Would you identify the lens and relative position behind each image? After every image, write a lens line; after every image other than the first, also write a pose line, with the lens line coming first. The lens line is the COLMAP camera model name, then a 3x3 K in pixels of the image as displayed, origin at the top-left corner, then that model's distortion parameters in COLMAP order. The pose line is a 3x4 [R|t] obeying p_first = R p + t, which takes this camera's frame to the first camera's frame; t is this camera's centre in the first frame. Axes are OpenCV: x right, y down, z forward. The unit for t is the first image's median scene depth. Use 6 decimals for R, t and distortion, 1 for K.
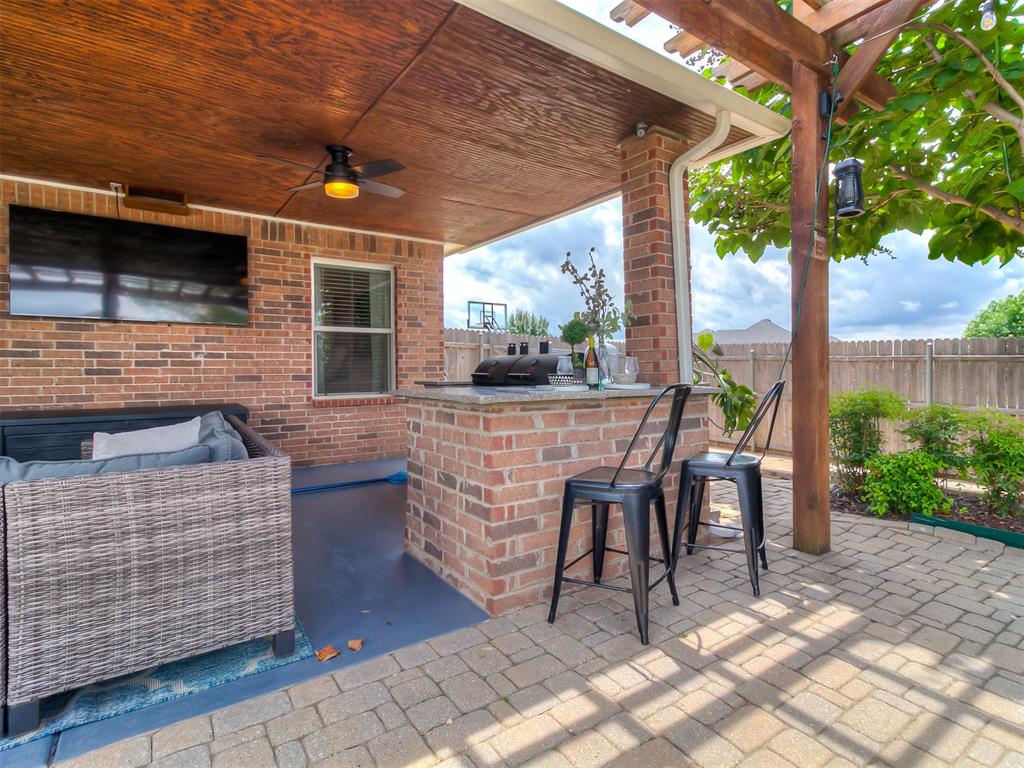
lens RADIAL K [[535.7, 0, 512.0], [0, 535.7, 384.0], [0, 0, 1]] dist [0.014633, 0.001407]
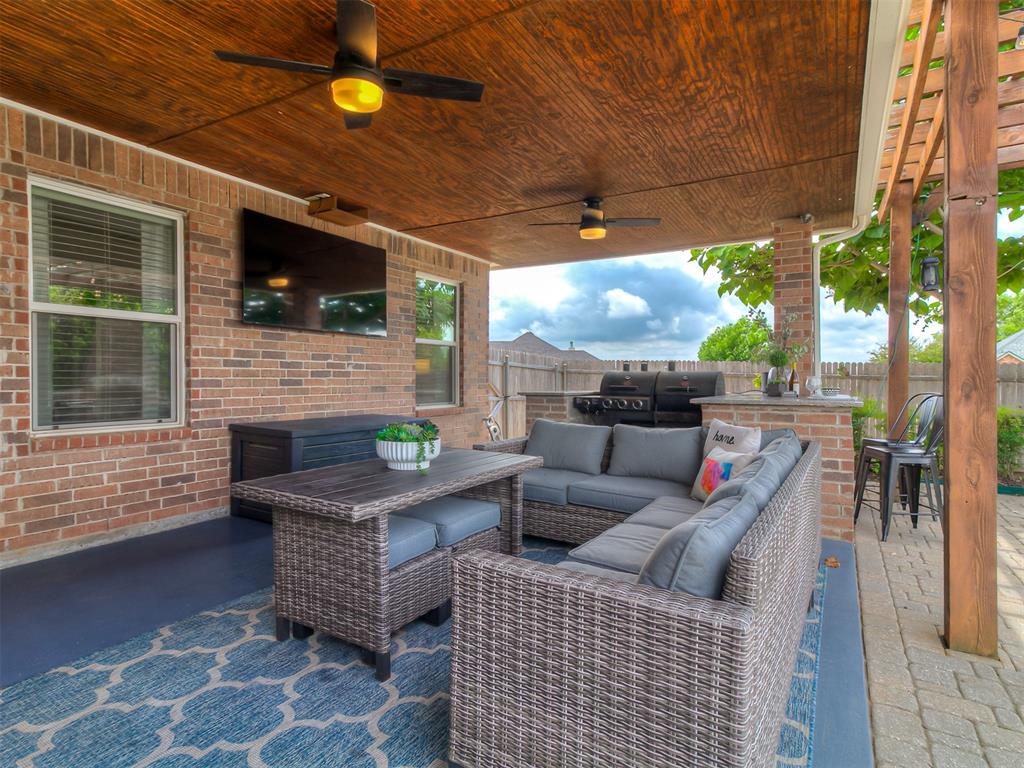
lens RADIAL K [[593.0, 0, 483.1], [0, 593.0, 386.2], [0, 0, 1]] dist [0.070723, 0.002935]
pose [[0.924725, 0.005022, 0.380602, -0.782940], [-0.000093, 0.999916, -0.012968, -0.001493], [-0.380635, 0.011956, 0.924648, -0.116331]]
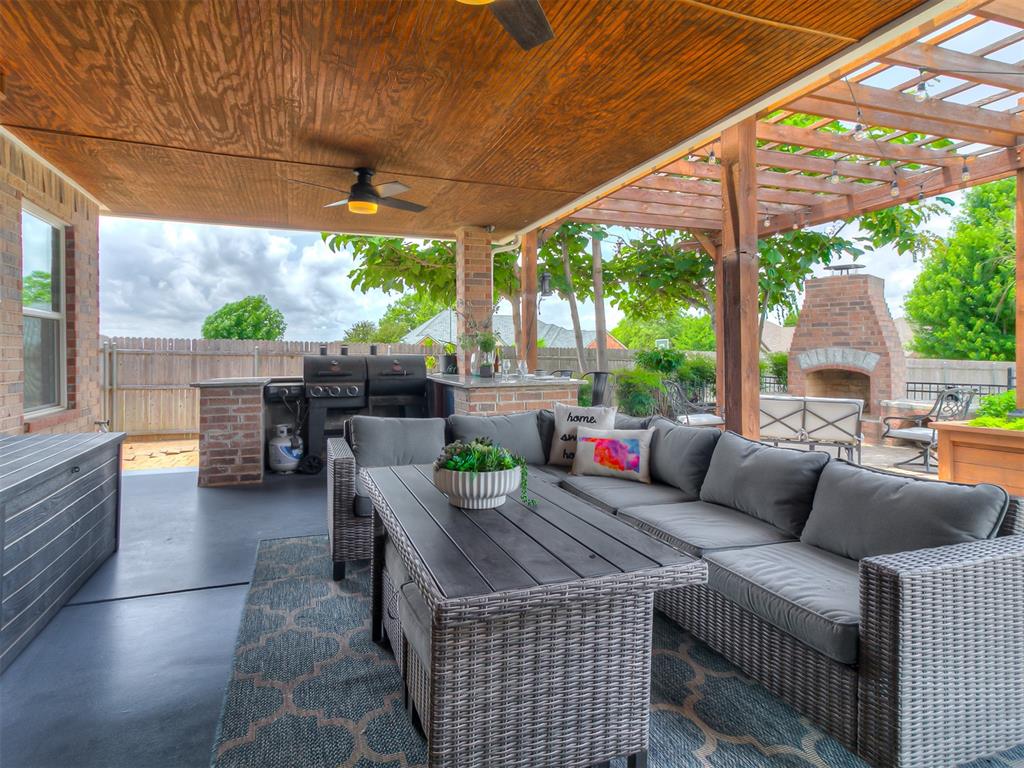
lens RADIAL K [[570.9, 0, 509.6], [0, 570.9, 348.8], [0, 0, 1]] dist [0.014824, 0.000520]
pose [[0.251471, 0.012032, 0.967790, -1.023136], [0.028895, 0.999384, -0.019933, -0.030254], [-0.967433, 0.032976, 0.250968, 0.312518]]
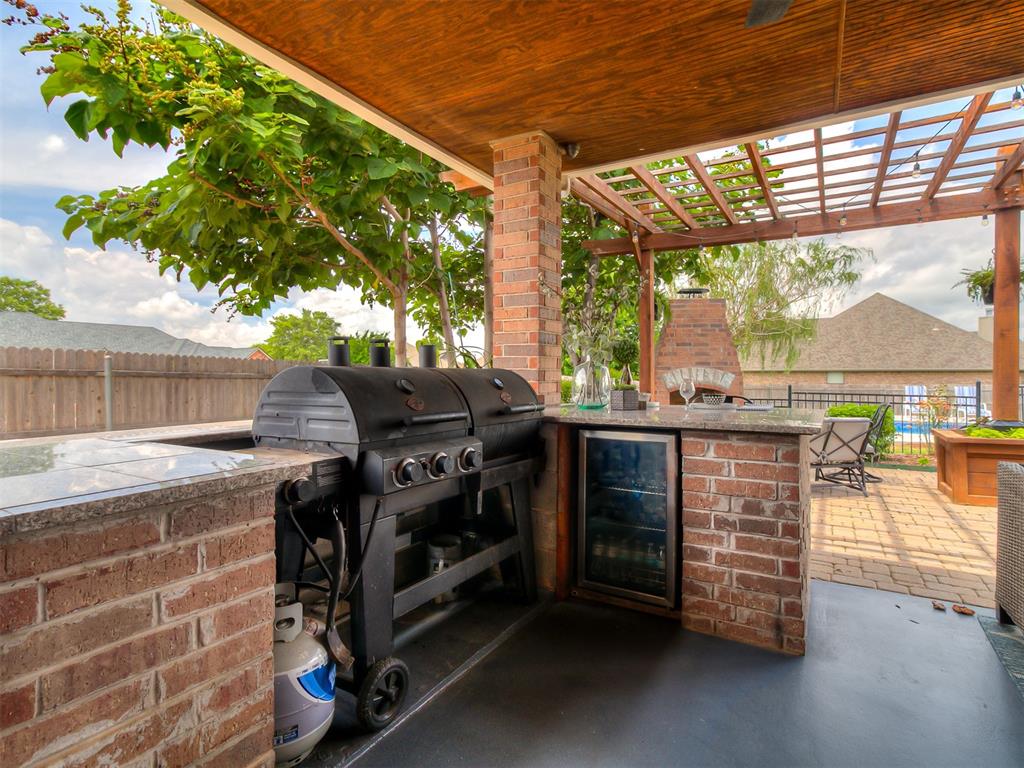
lens RADIAL K [[535.7, 0, 512.0], [0, 535.7, 384.0], [0, 0, 1]] dist [0.014633, 0.001407]
pose [[-0.423805, -0.010447, 0.905693, -0.420410], [0.027385, 0.999329, 0.024342, -0.042995], [-0.905339, 0.035118, -0.423234, 0.995700]]
